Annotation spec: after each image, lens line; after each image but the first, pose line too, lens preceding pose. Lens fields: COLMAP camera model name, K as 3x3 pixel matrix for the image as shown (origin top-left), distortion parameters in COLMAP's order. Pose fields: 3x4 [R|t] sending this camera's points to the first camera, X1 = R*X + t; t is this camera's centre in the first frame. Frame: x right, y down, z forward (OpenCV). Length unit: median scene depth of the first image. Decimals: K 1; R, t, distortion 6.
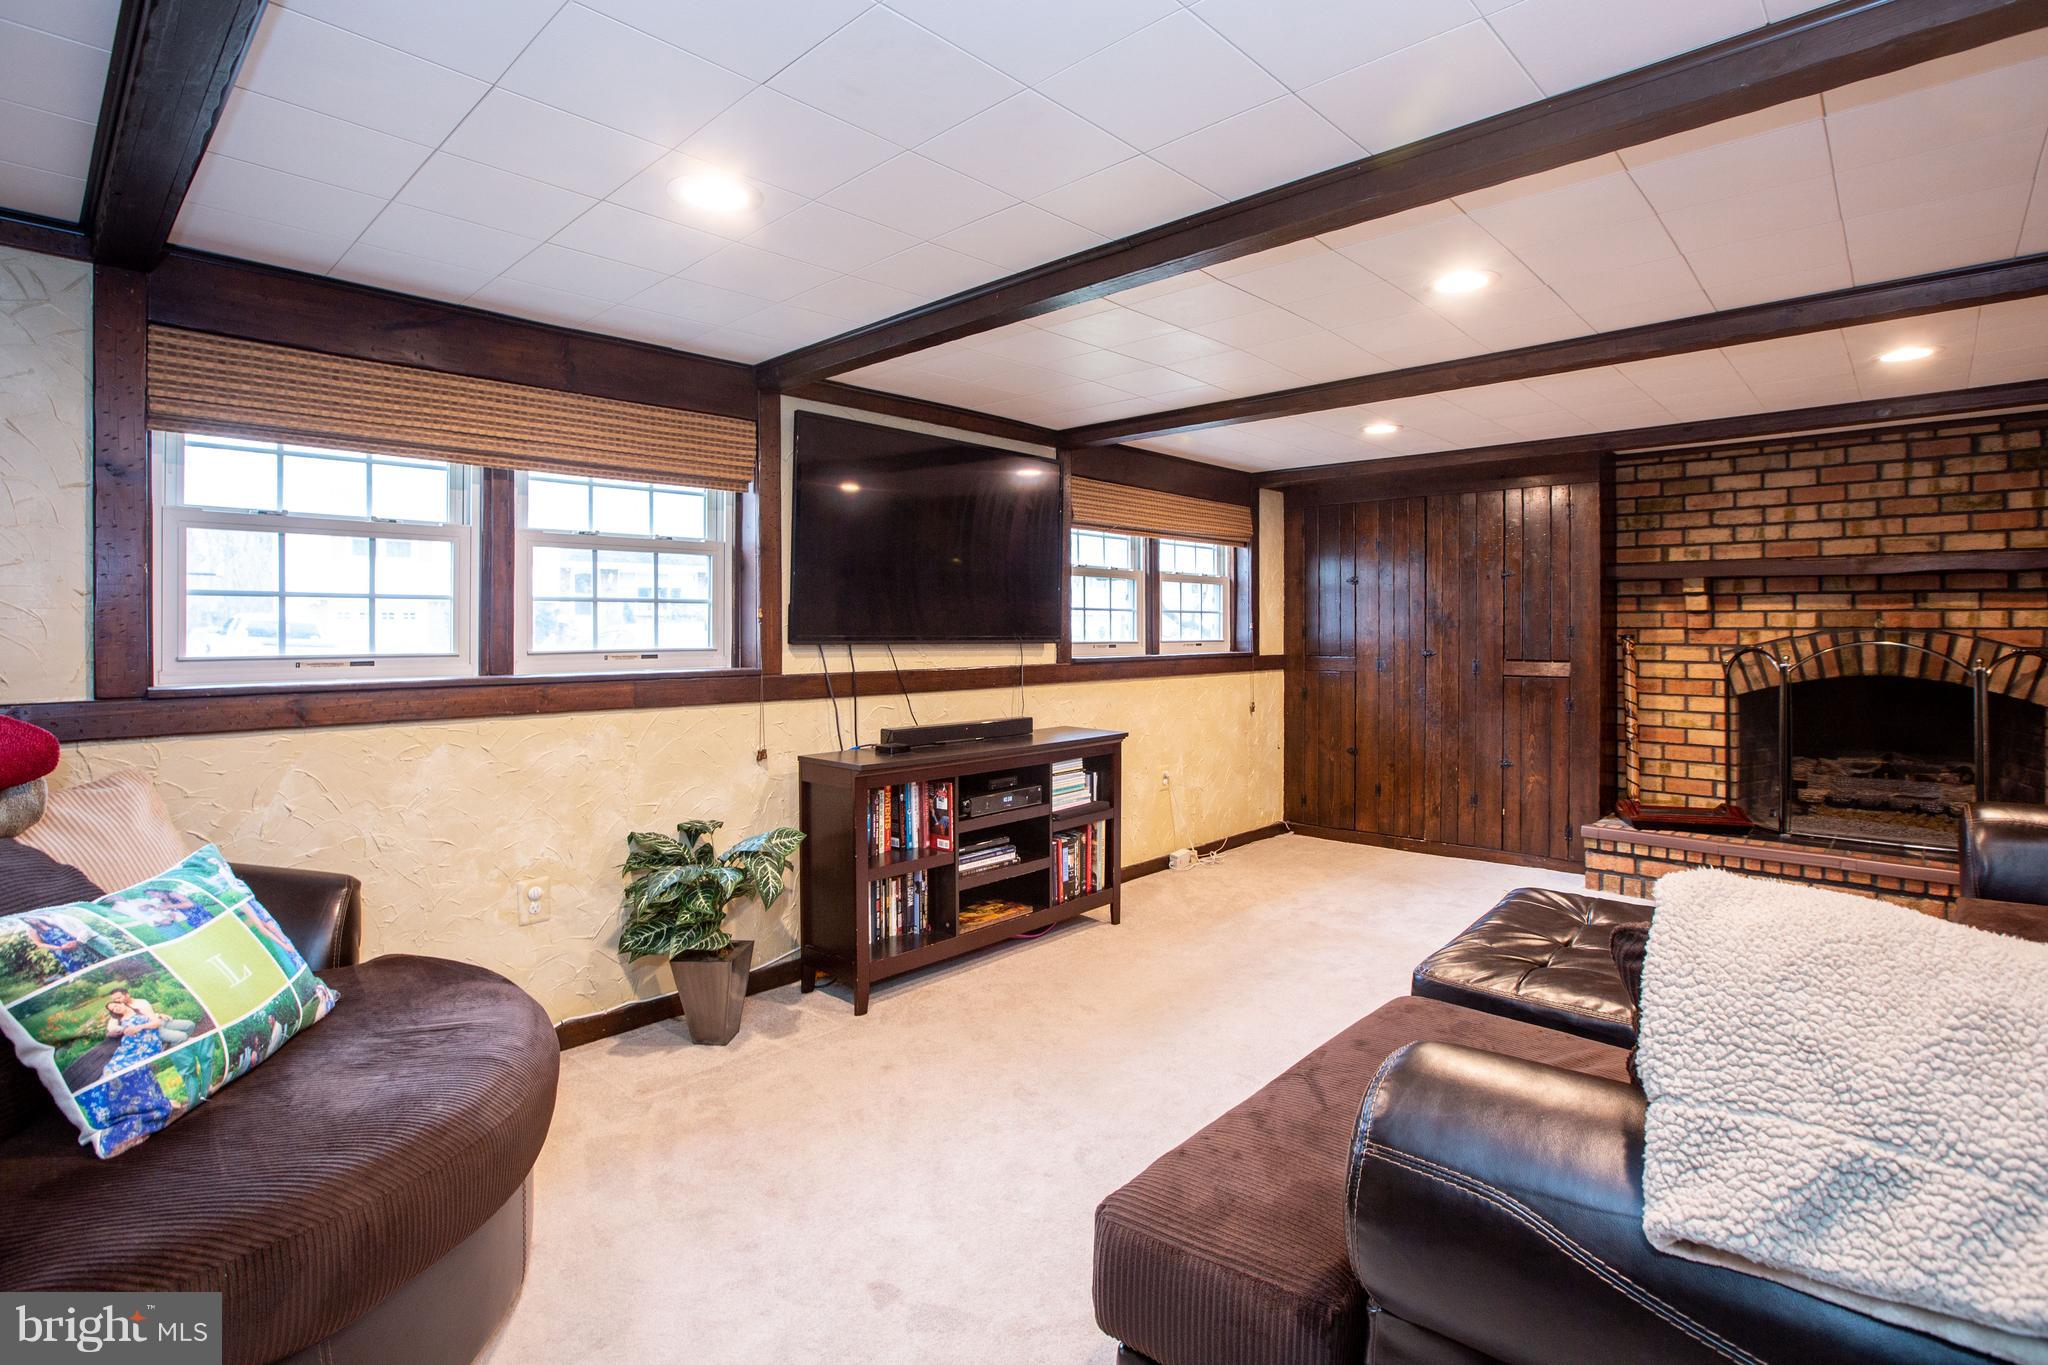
lens RADIAL K [[995.3, 0, 1051.7], [0, 995.3, 621.5], [0, 0, 1]] dist [-0.043443, 0.021575]
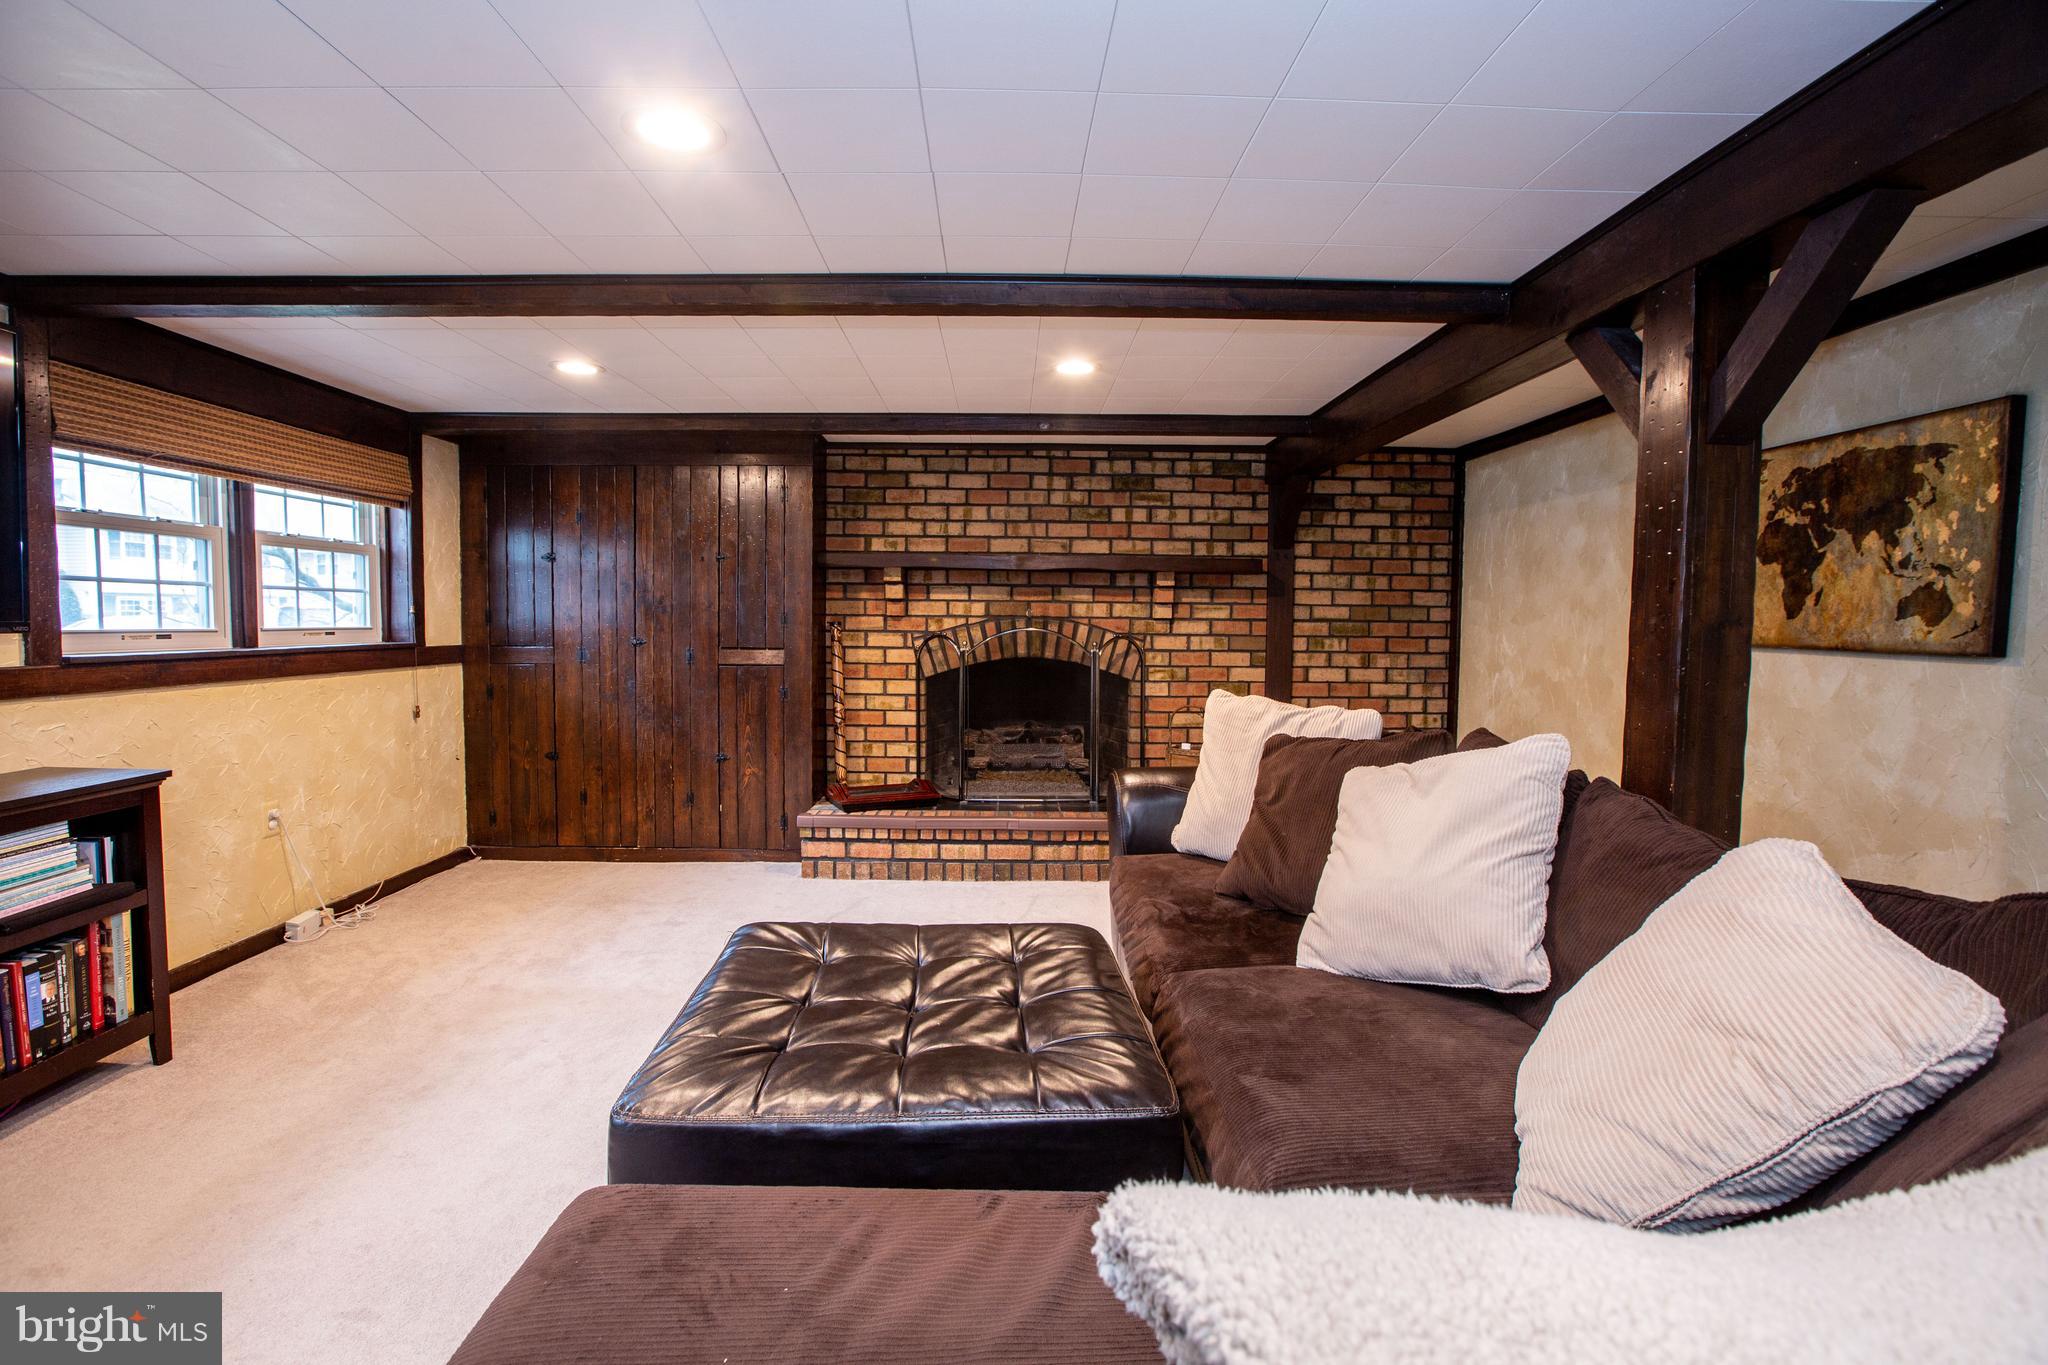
lens RADIAL K [[926.1, 0, 1017.2], [0, 926.1, 668.2], [0, 0, 1]] dist [-0.058306, 0.025211]
pose [[0.733471, -0.030215, 0.679048, 0.074941], [-0.013483, 0.998168, 0.058978, 0.002766], [-0.679587, -0.052414, 0.731720, 0.174720]]
